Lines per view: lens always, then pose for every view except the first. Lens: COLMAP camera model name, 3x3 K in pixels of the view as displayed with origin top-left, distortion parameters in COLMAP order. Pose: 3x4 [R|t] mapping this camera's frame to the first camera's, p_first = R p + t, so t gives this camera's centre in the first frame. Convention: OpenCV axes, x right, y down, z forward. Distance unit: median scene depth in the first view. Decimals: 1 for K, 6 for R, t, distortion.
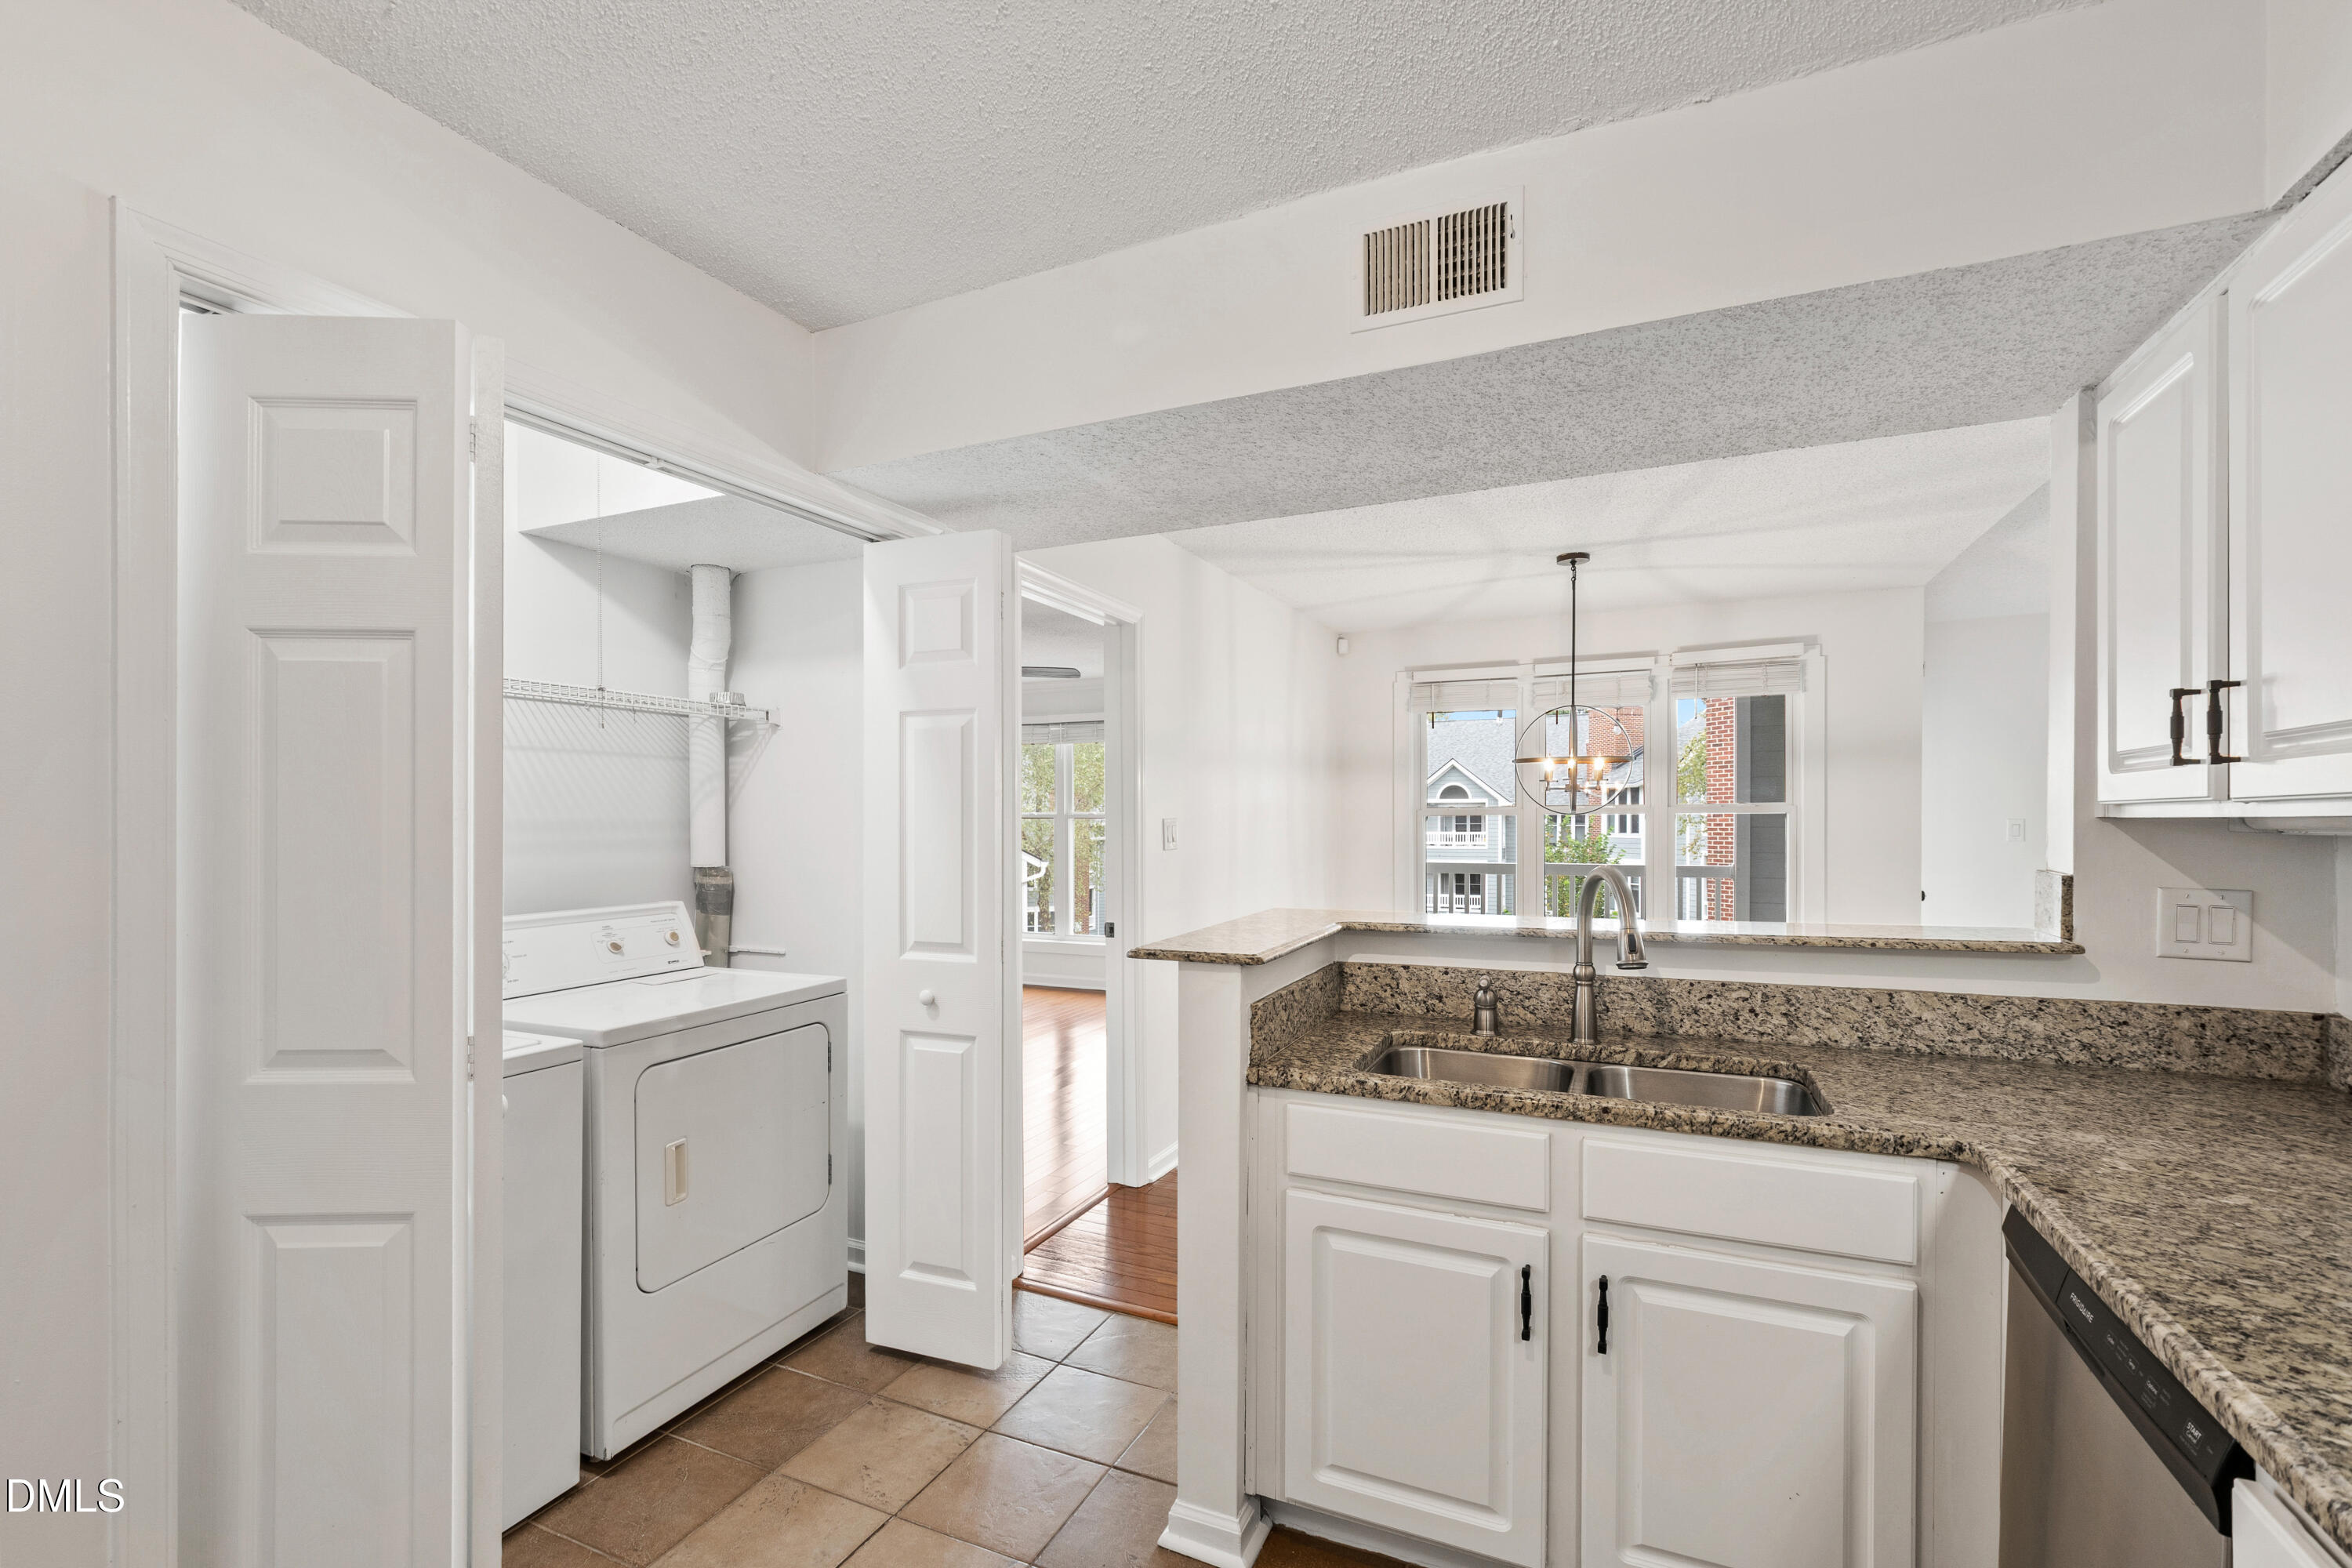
lens RADIAL K [[1019.2, 0, 1162.4], [0, 1019.2, 797.1], [0, 0, 1]] dist [-0.001065, 0.000531]
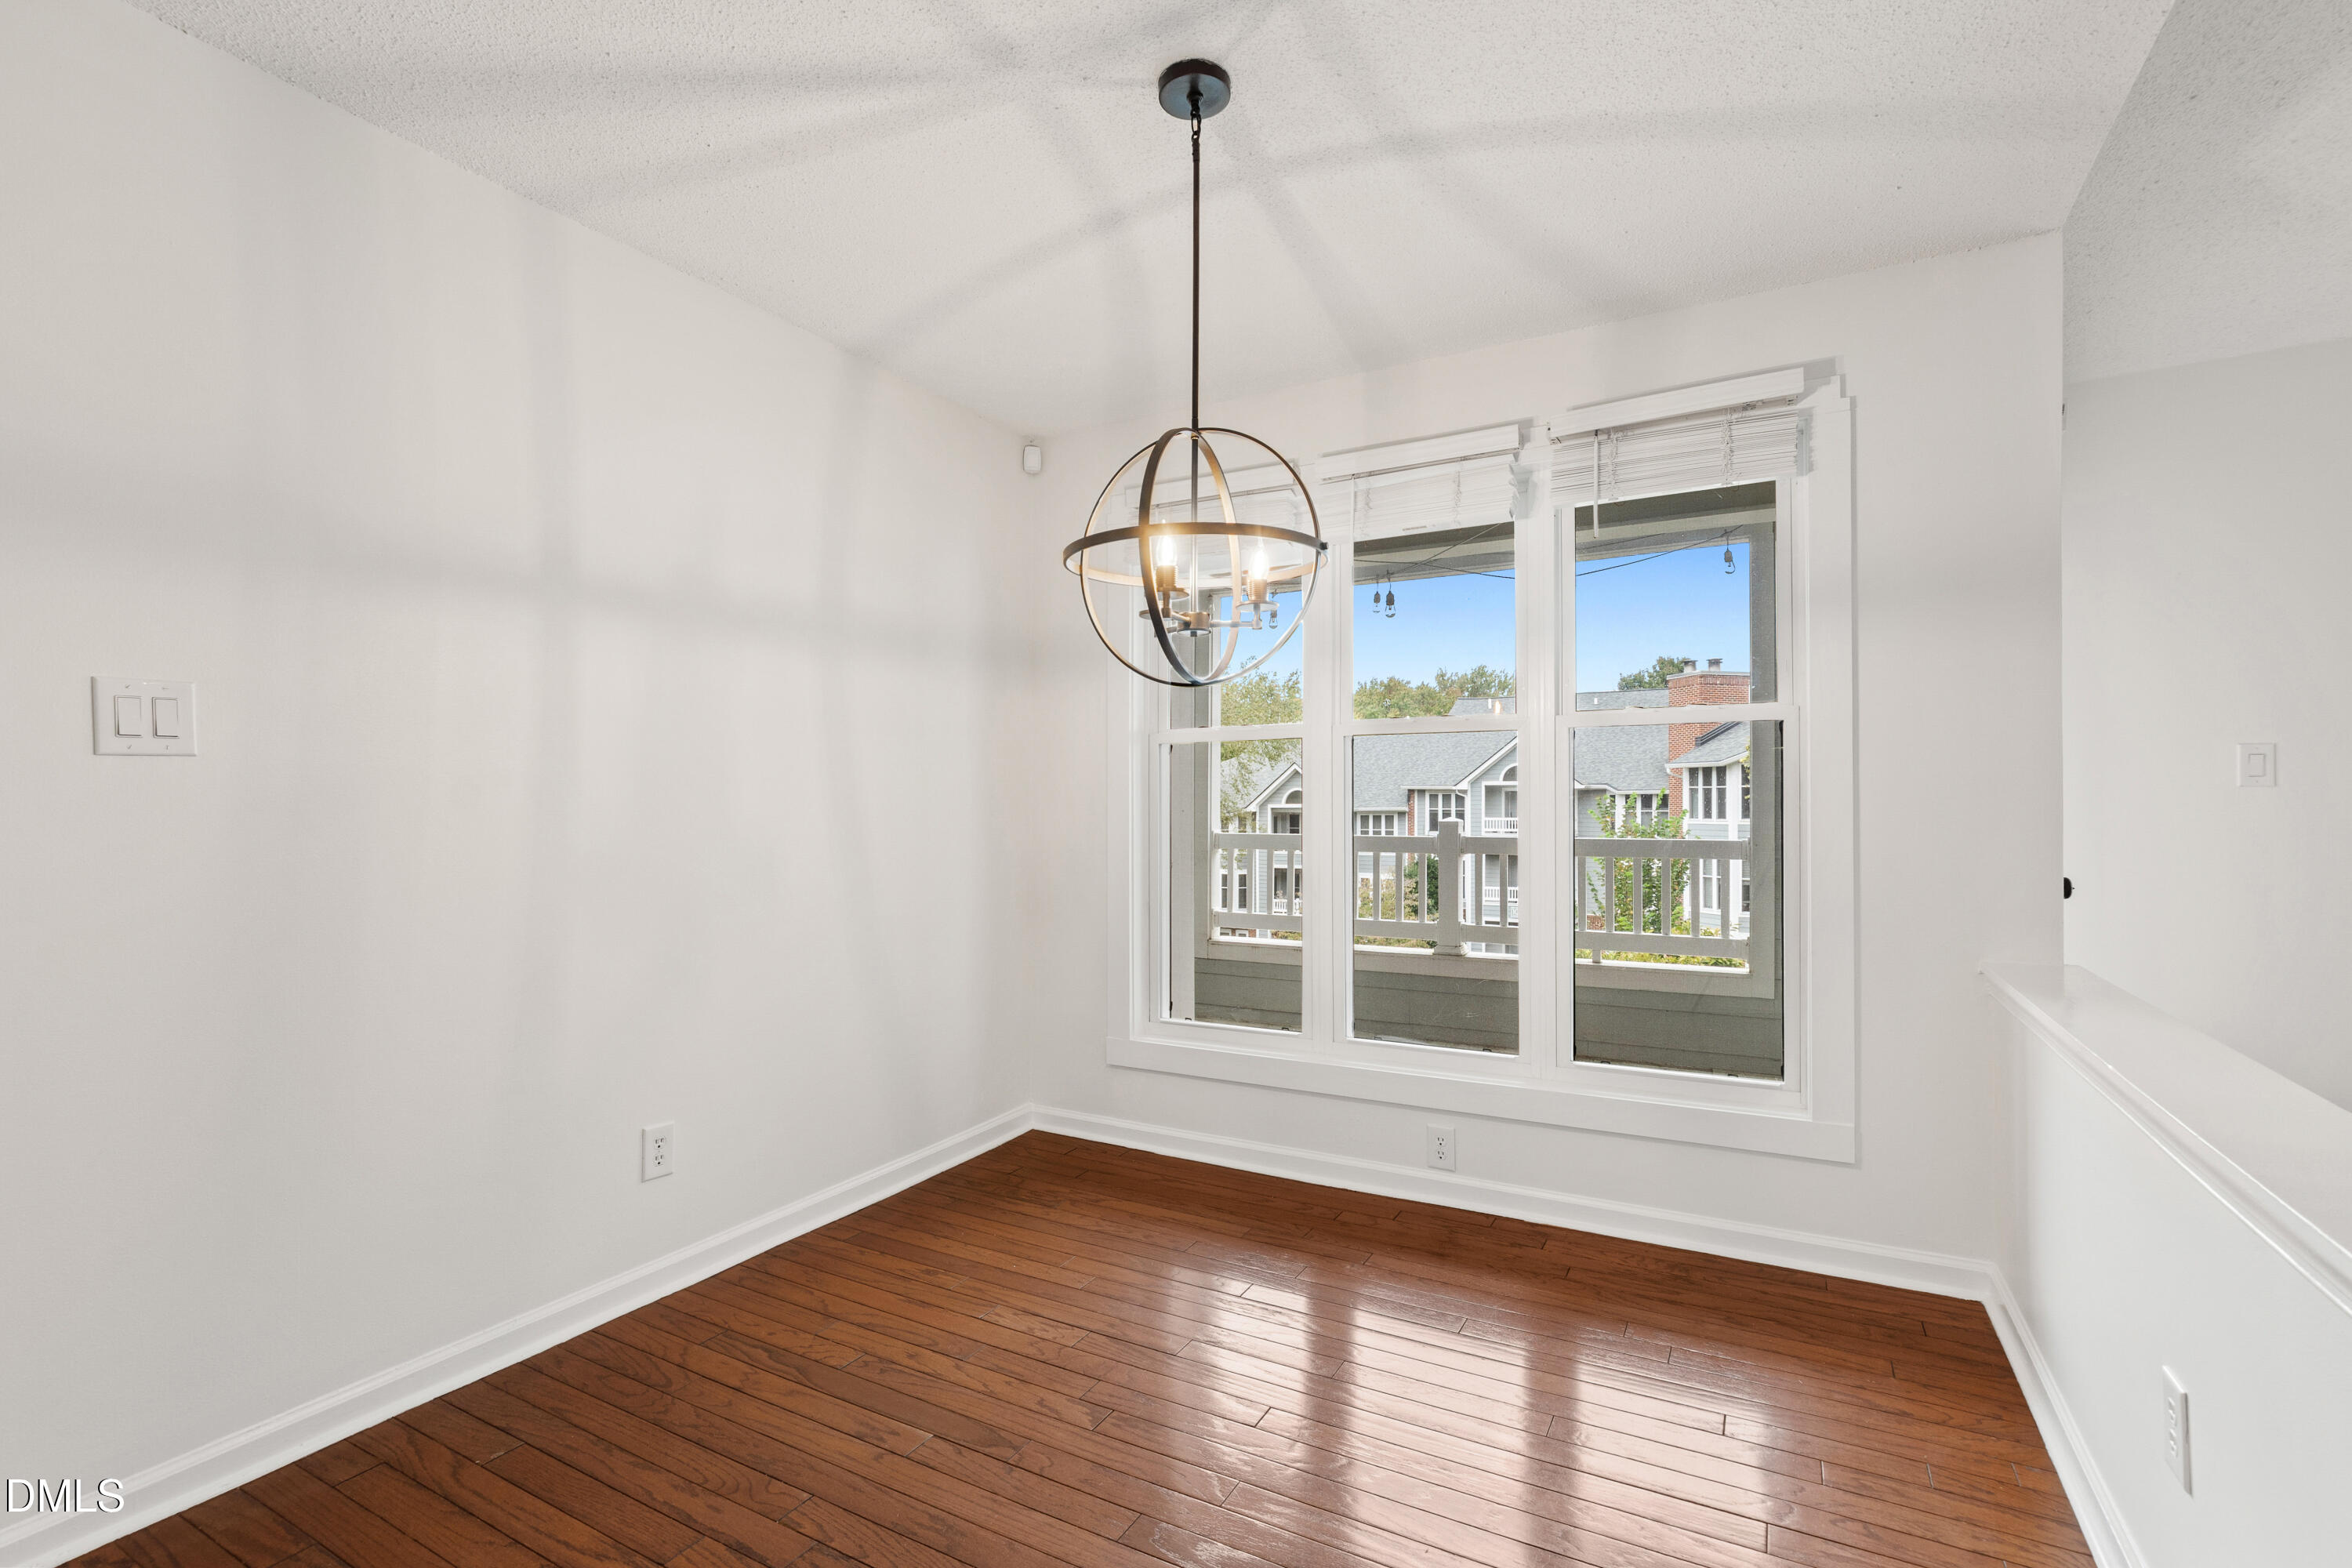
lens RADIAL K [[1064.2, 0, 1176.0], [0, 1064.2, 784.0], [0, 0, 1]] dist [0.002841, 0.000270]
pose [[0.998606, -0.004788, -0.052568, 0.347763], [0.004665, 0.999986, -0.002463, 0.045484], [0.052579, 0.002215, 0.998614, 0.466003]]
